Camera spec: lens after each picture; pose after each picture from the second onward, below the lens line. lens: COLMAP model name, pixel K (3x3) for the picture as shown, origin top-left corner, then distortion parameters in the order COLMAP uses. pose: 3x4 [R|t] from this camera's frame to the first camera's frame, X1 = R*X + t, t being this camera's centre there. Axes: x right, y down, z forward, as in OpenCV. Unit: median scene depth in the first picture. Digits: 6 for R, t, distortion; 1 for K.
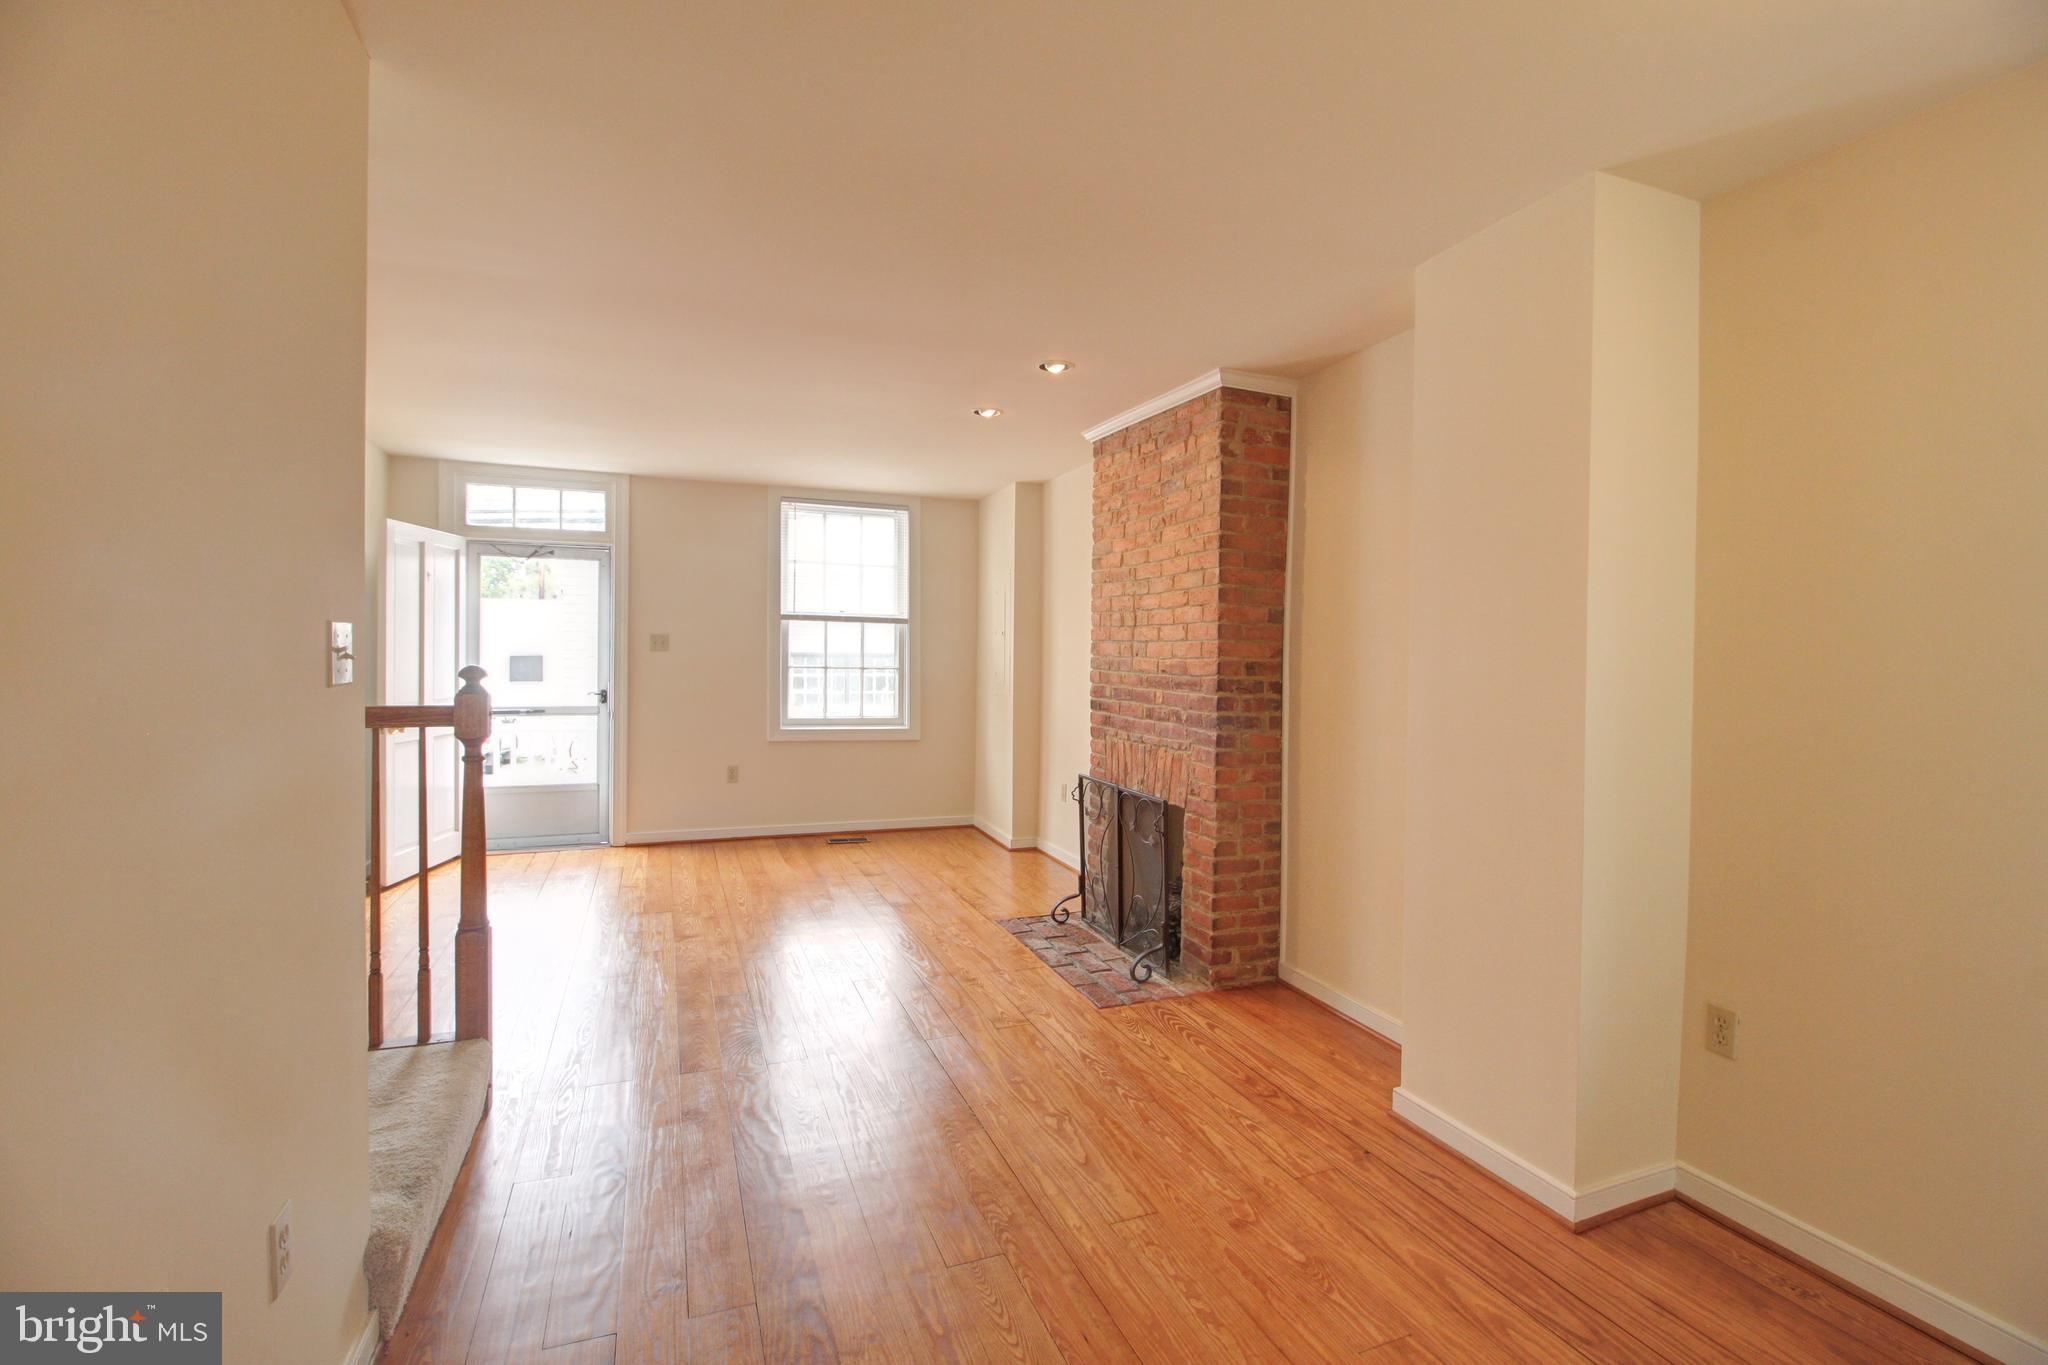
lens RADIAL K [[932.5, 0, 1040.1], [0, 932.5, 672.5], [0, 0, 1]] dist [-0.000066, -0.001148]
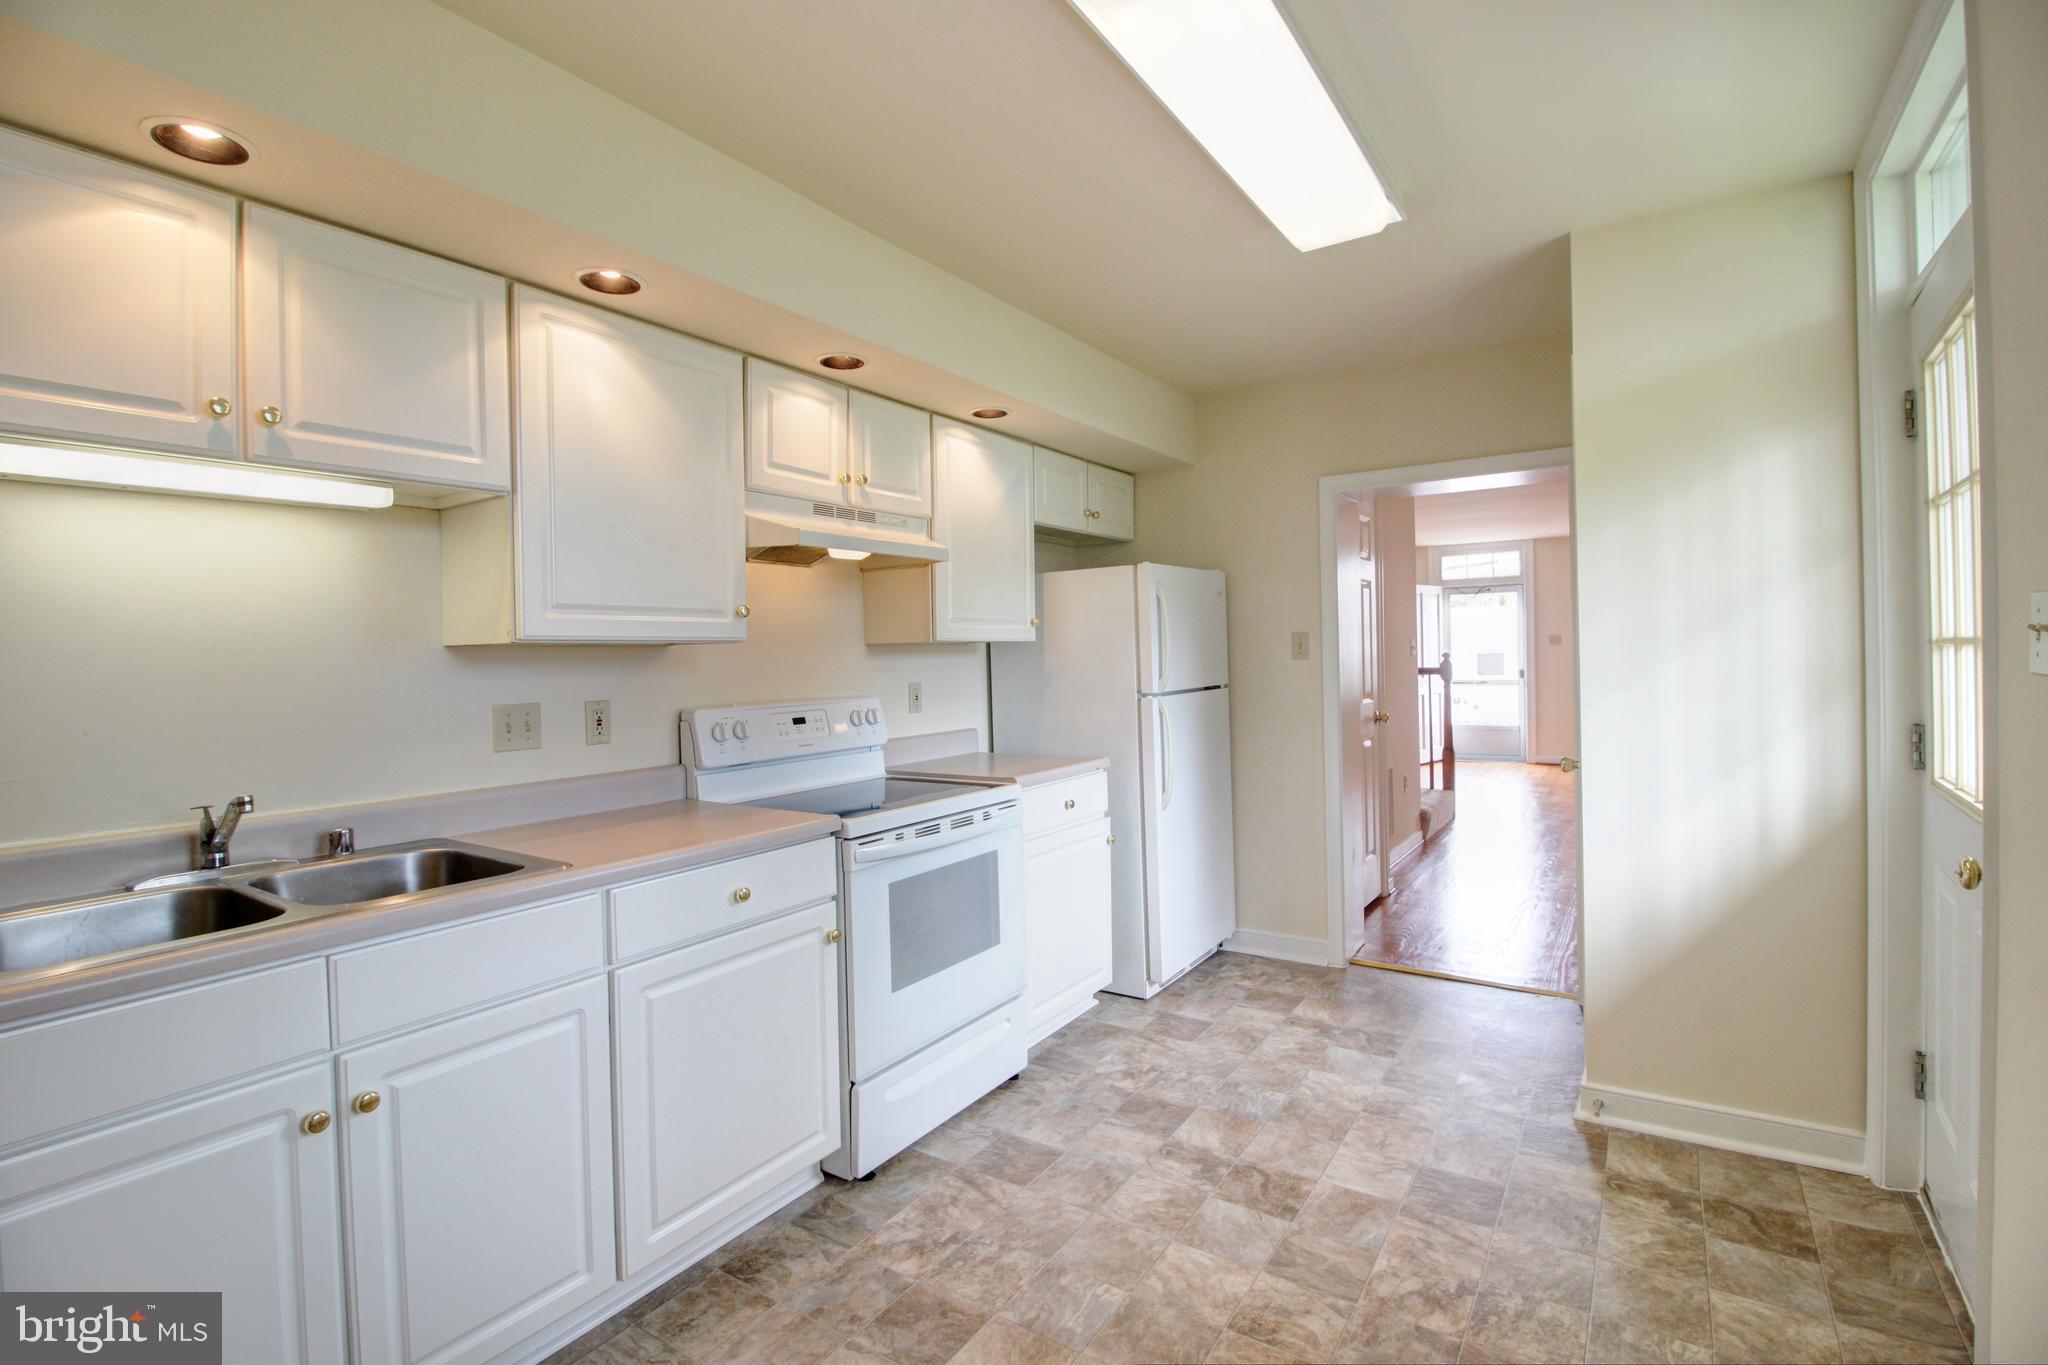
lens RADIAL K [[932.5, 0, 1025.7], [0, 932.5, 660.5], [0, 0, 1]] dist [-0.000066, -0.001148]
pose [[0.561693, -0.020128, -0.827101, 0.991799], [0.015018, 0.999787, -0.014131, 0.029485], [0.827209, -0.004485, 0.561876, -1.605820]]
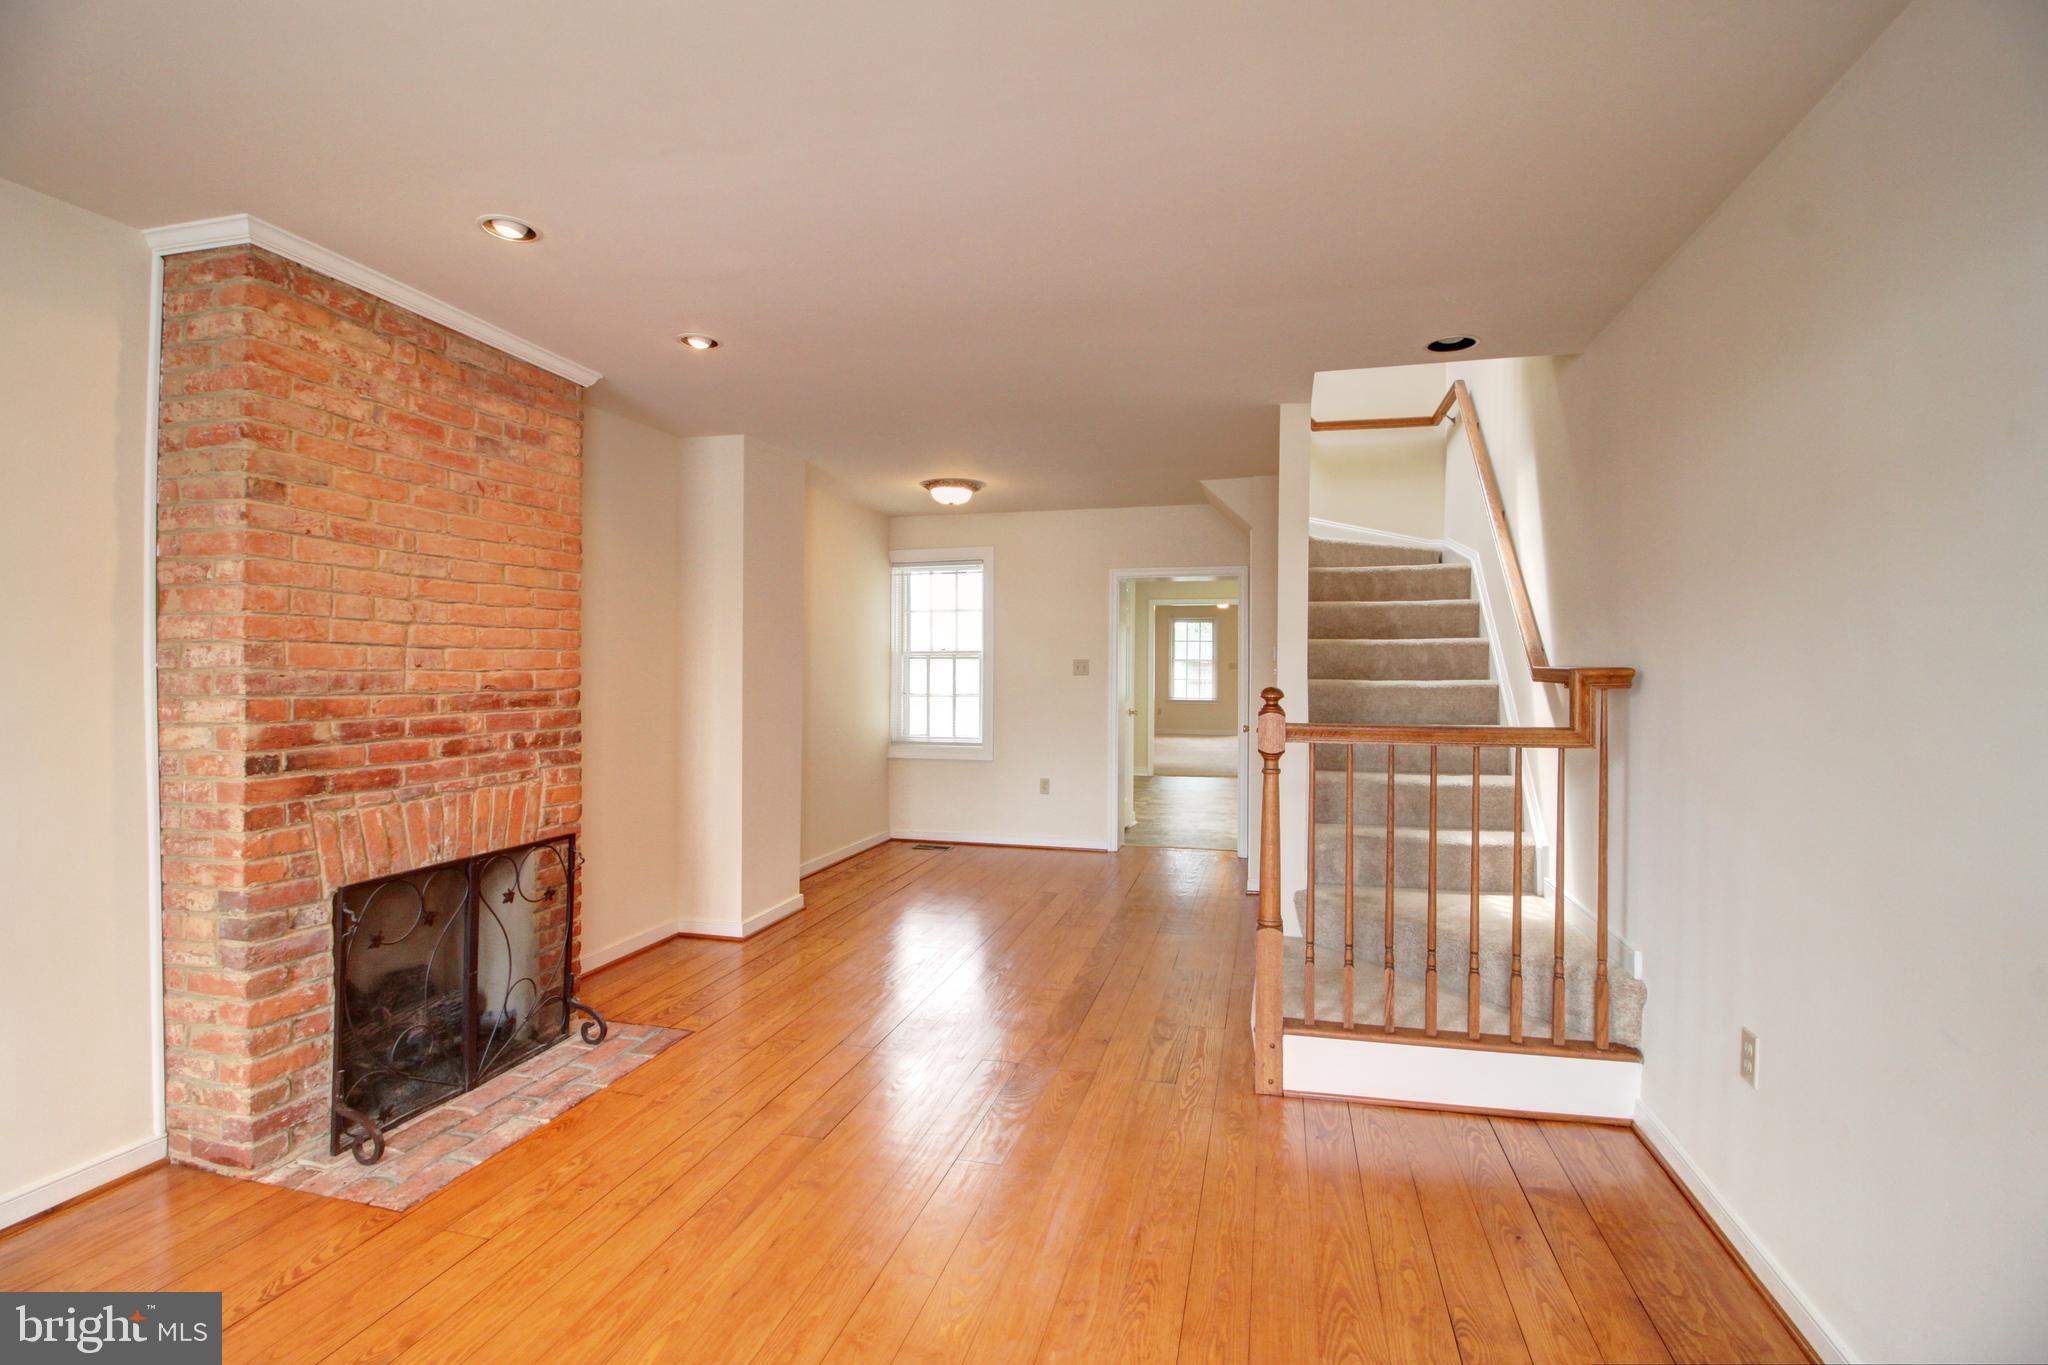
lens RADIAL K [[932.5, 0, 1024.9], [0, 932.5, 680.0], [0, 0, 1]] dist [-0.000066, -0.001148]
pose [[-0.808246, -0.023708, 0.588367, -0.238931], [-0.007190, 0.999512, 0.030397, -0.011866], [-0.588800, 0.020338, -0.808023, 0.483355]]
